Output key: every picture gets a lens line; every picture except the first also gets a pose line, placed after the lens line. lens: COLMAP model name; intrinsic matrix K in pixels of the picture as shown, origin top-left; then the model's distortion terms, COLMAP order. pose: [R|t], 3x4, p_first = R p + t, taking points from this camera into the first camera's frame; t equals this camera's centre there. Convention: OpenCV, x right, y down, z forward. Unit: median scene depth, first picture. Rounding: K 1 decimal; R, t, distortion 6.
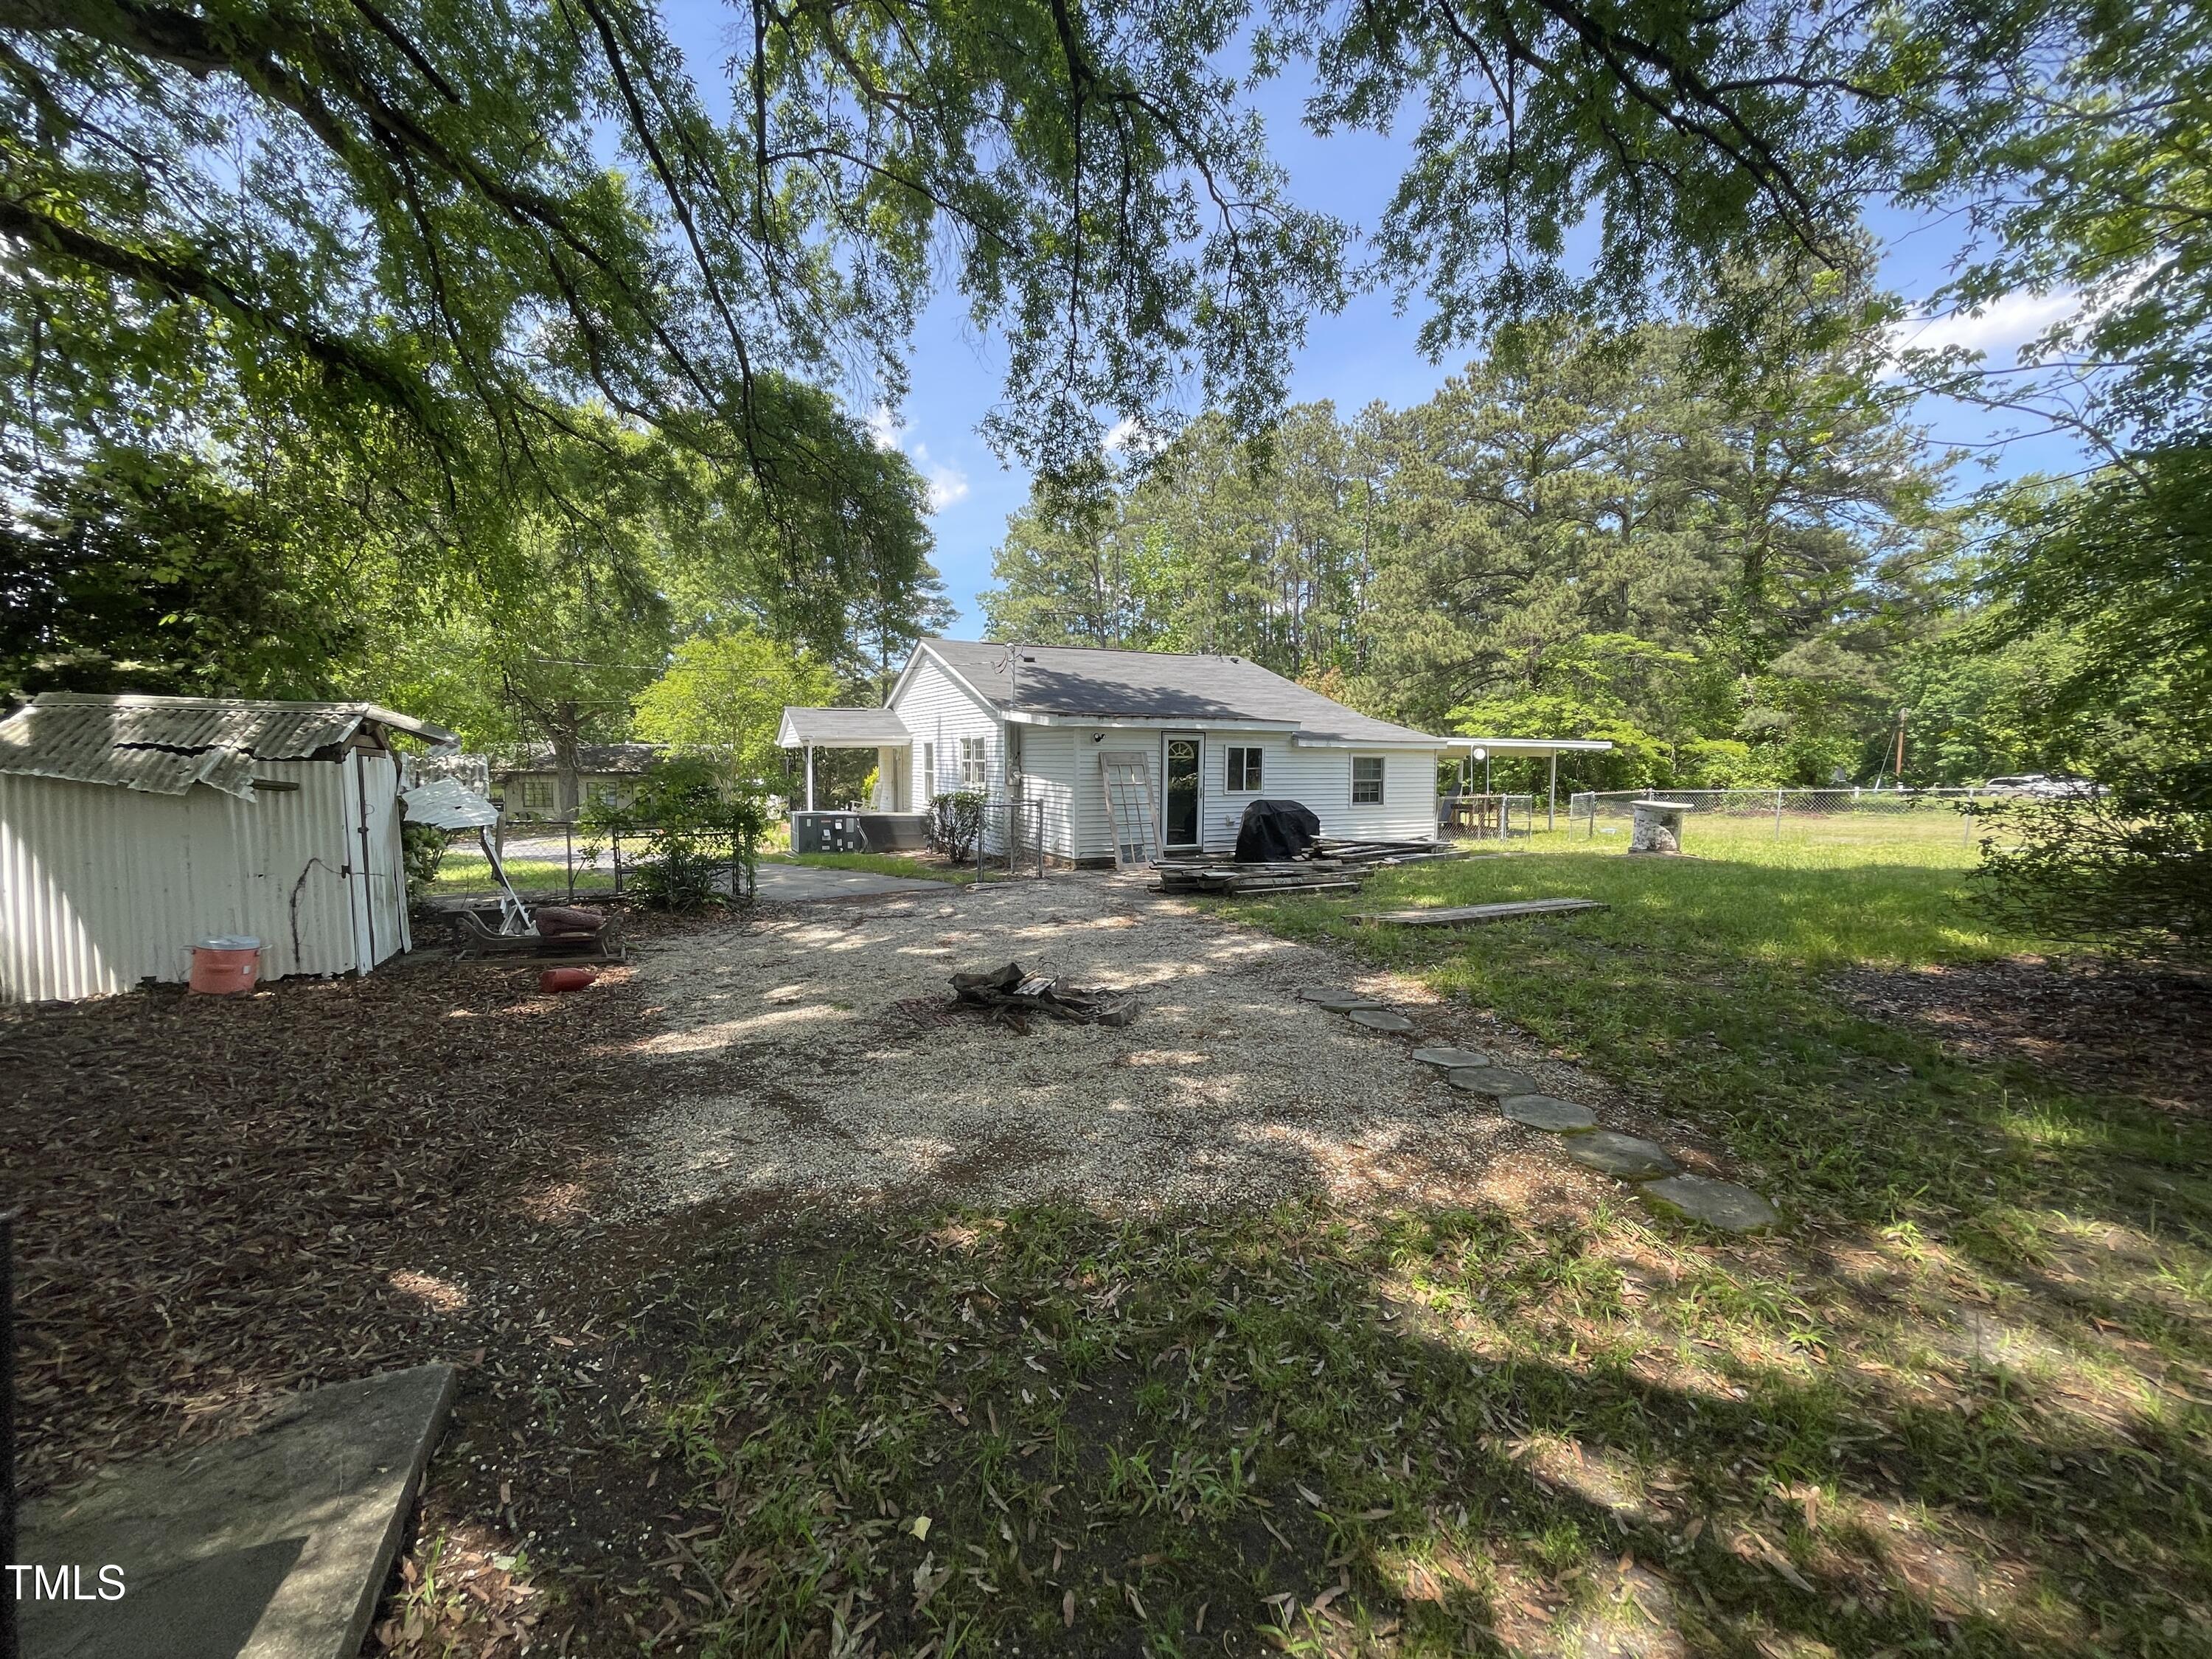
lens RADIAL K [[891.5, 0, 1106.1], [0, 891.5, 827.7], [0, 0, 1]] dist [-0.001288, 0.000014]
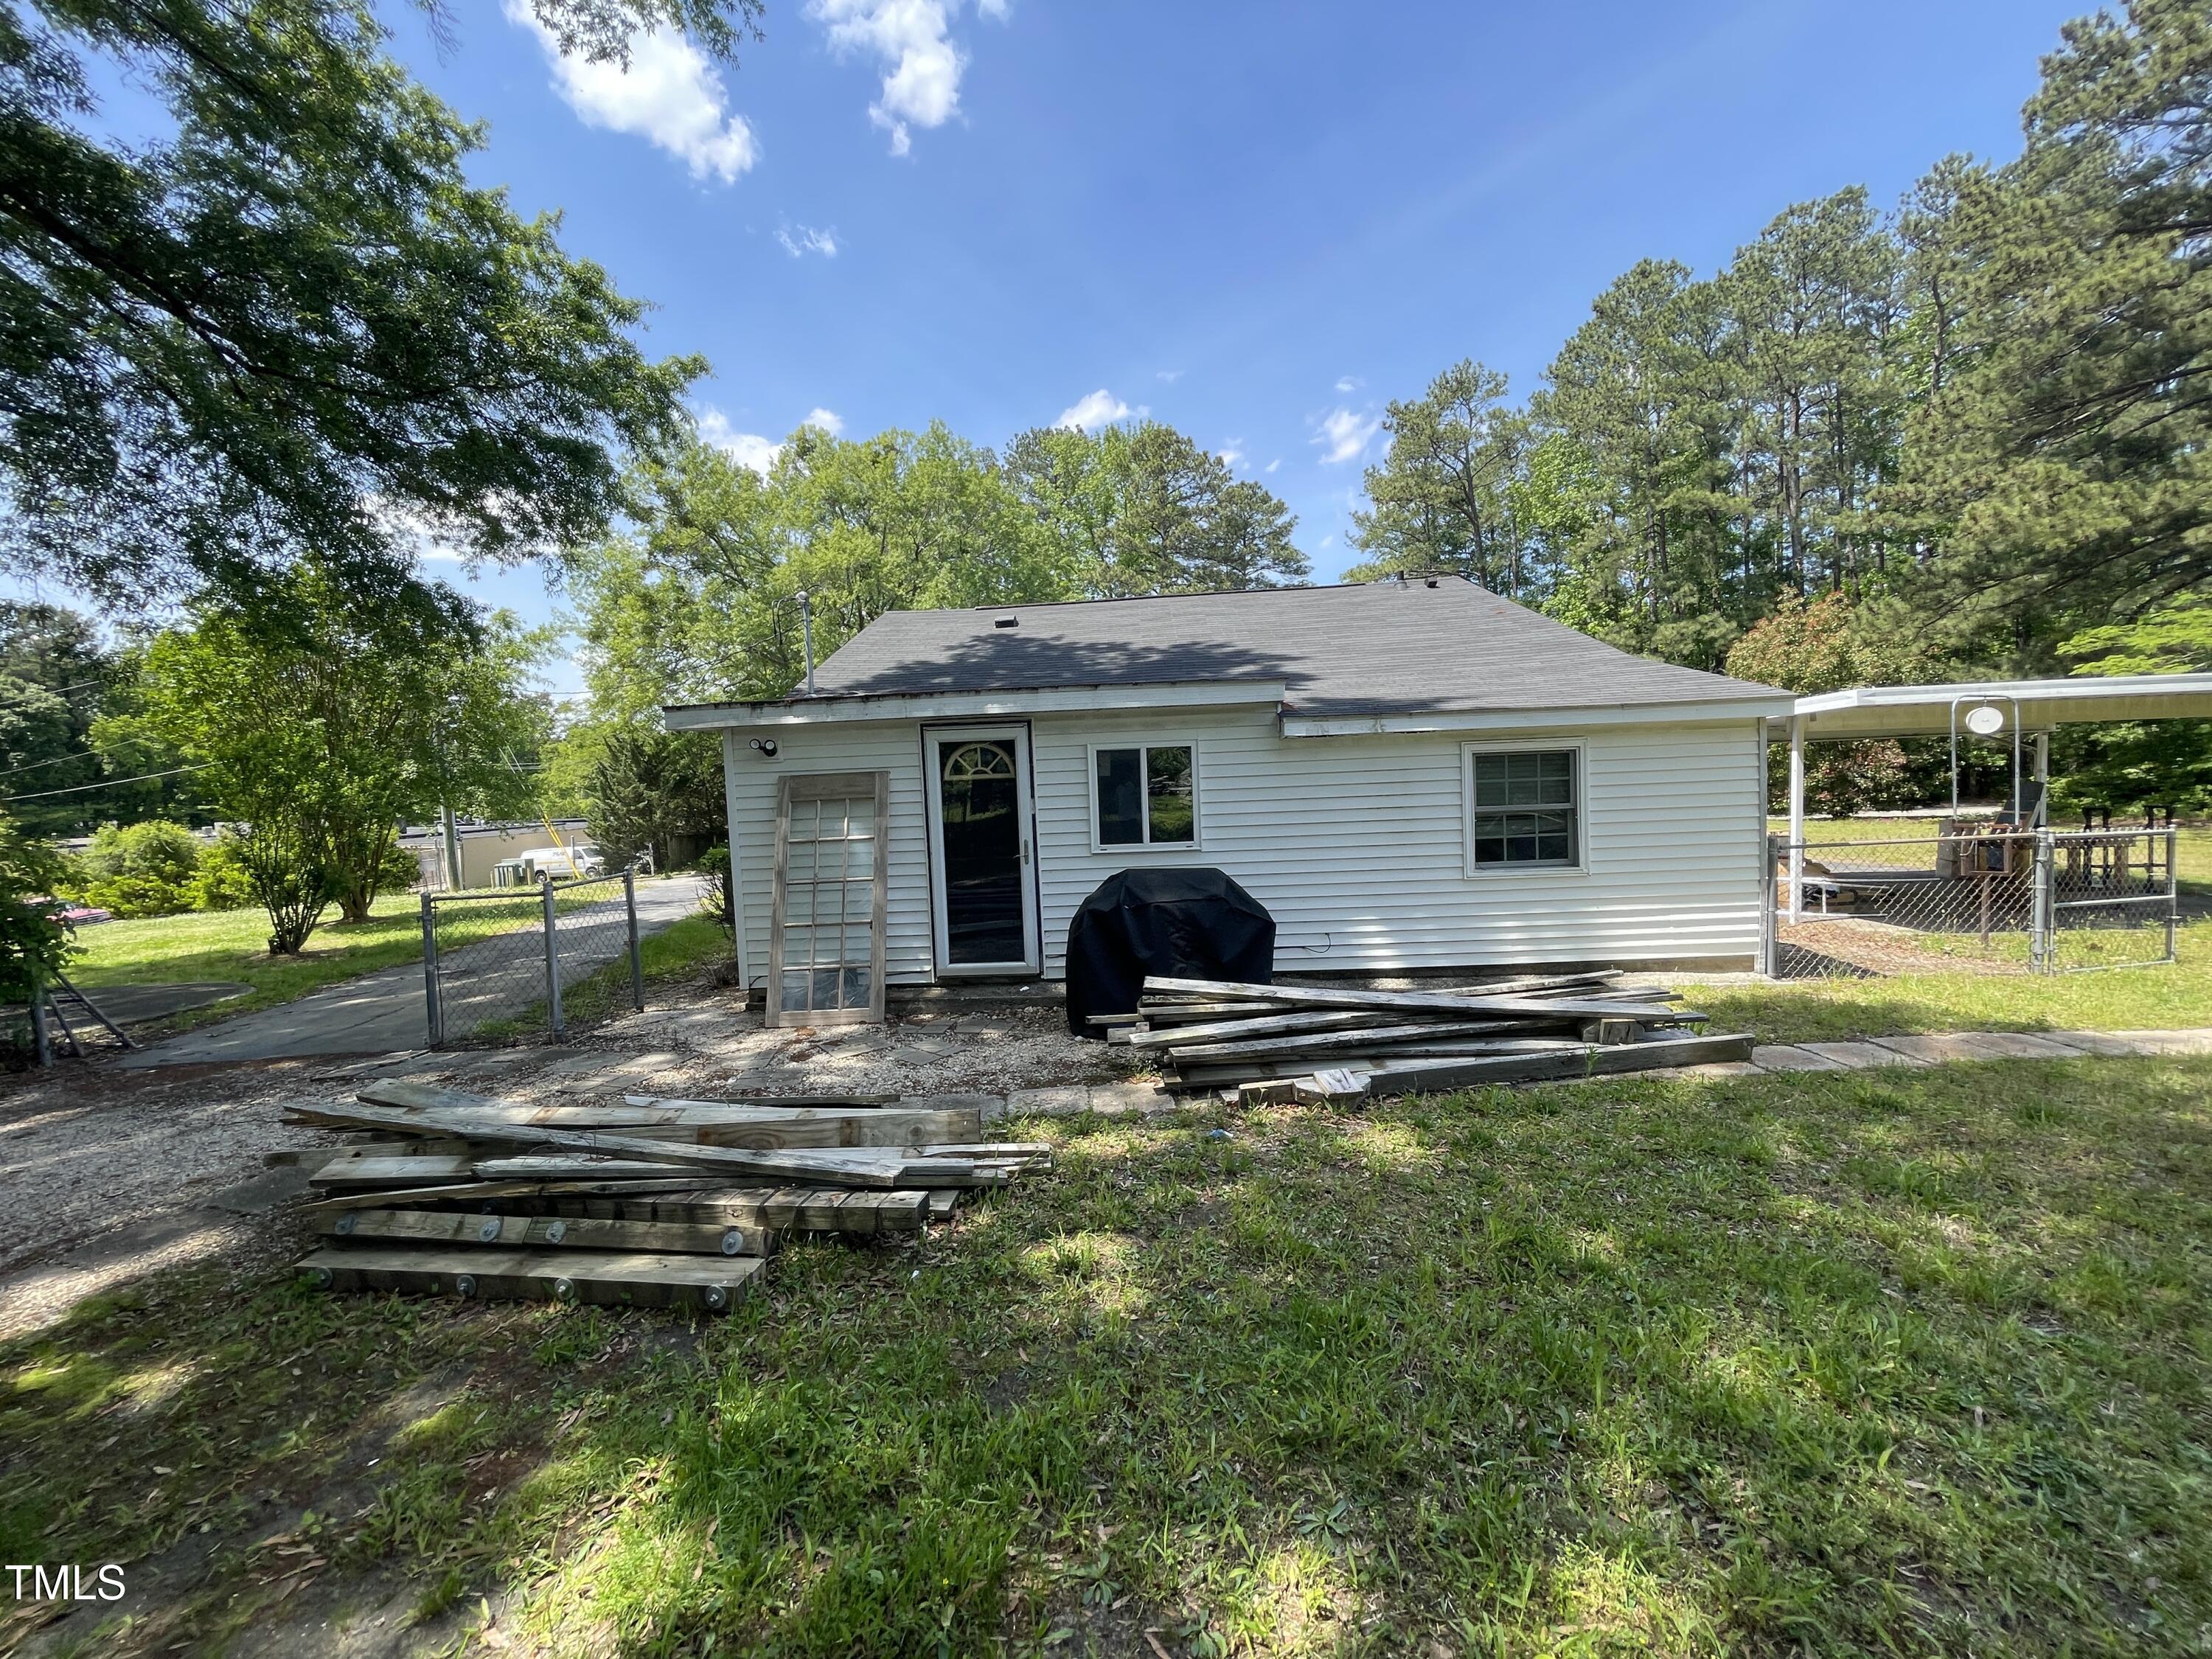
lens RADIAL K [[891.5, 0, 1105.0], [0, 891.5, 825.1], [0, 0, 1]] dist [-0.001288, 0.000014]
pose [[0.862487, -0.011862, -0.505941, 0.343500], [0.007955, 0.999920, -0.009883, -0.043716], [0.506017, 0.004499, 0.862512, 0.565836]]
